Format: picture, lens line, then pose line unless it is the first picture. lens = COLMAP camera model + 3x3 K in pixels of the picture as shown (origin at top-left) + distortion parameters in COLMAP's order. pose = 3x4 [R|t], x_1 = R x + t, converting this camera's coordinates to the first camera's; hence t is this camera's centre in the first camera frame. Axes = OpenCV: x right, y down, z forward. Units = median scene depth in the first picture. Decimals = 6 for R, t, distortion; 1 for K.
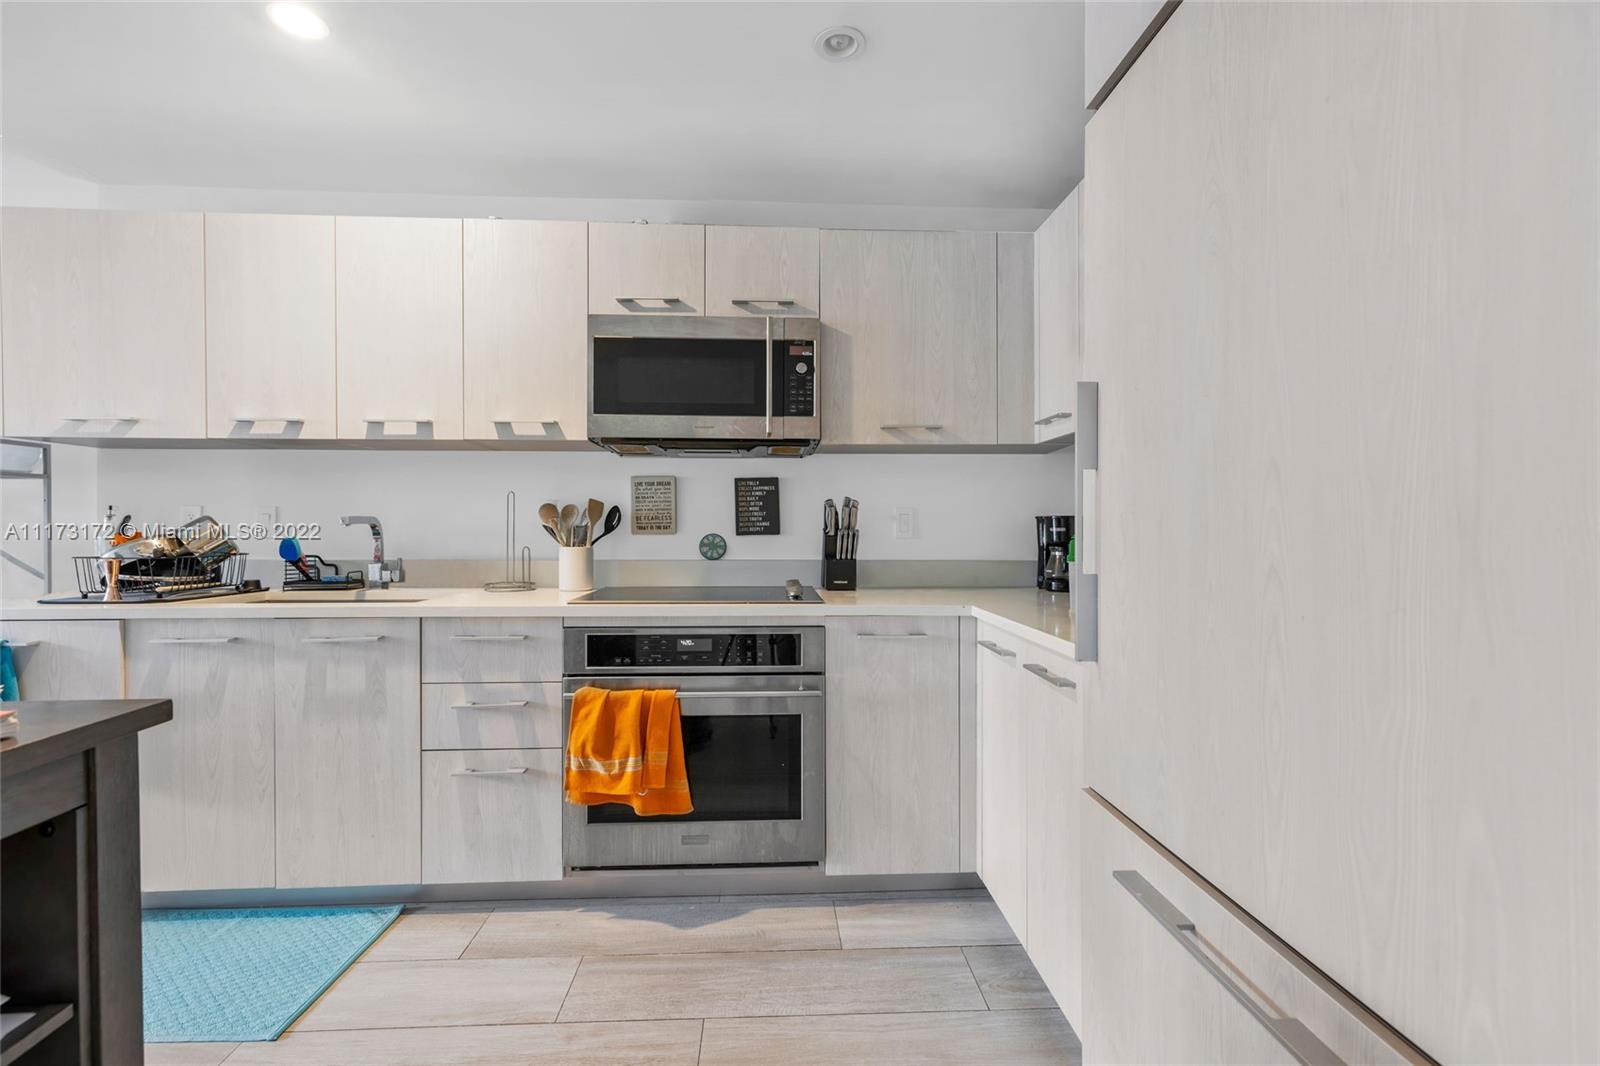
lens RADIAL K [[720.2, 0, 800.0], [0, 720.2, 533.0], [0, 0, 1]] dist [0.008292, 0.000213]
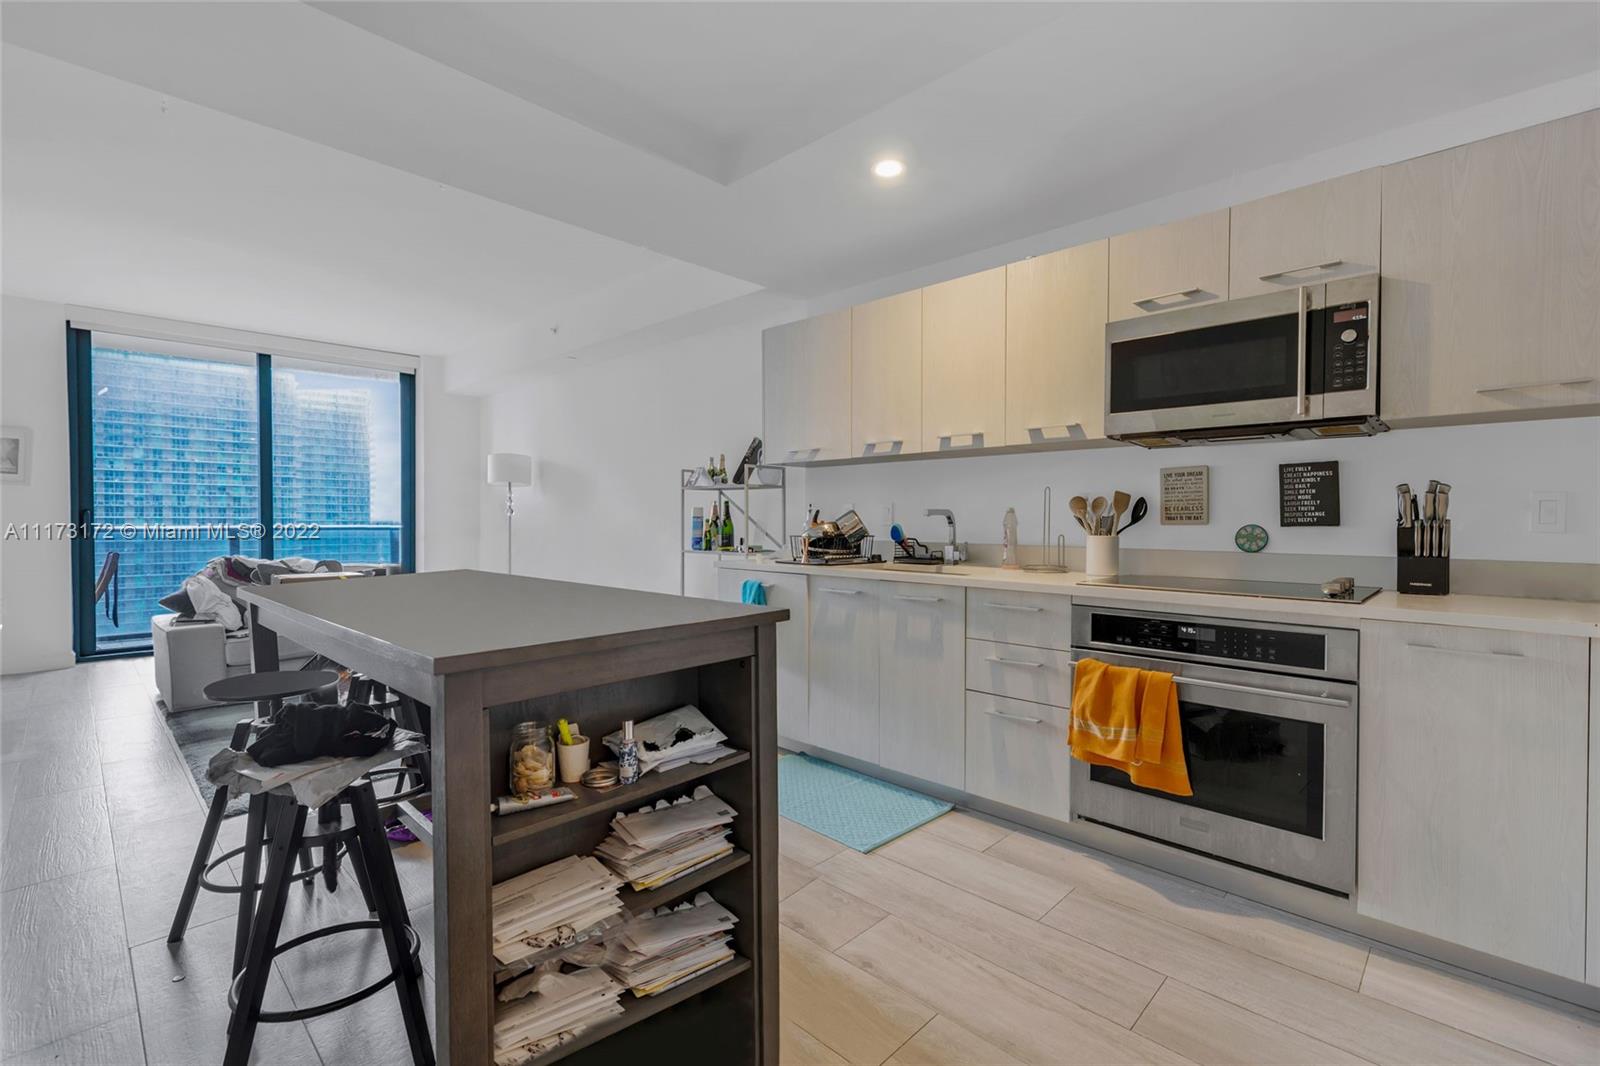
lens RADIAL K [[720.2, 0, 800.0], [0, 720.2, 533.0], [0, 0, 1]] dist [0.008292, 0.000213]
pose [[0.681720, 0.015406, -0.731451, 0.195625], [-0.008351, 0.999877, 0.013277, 0.005049], [0.731566, -0.002943, 0.681764, -0.090461]]
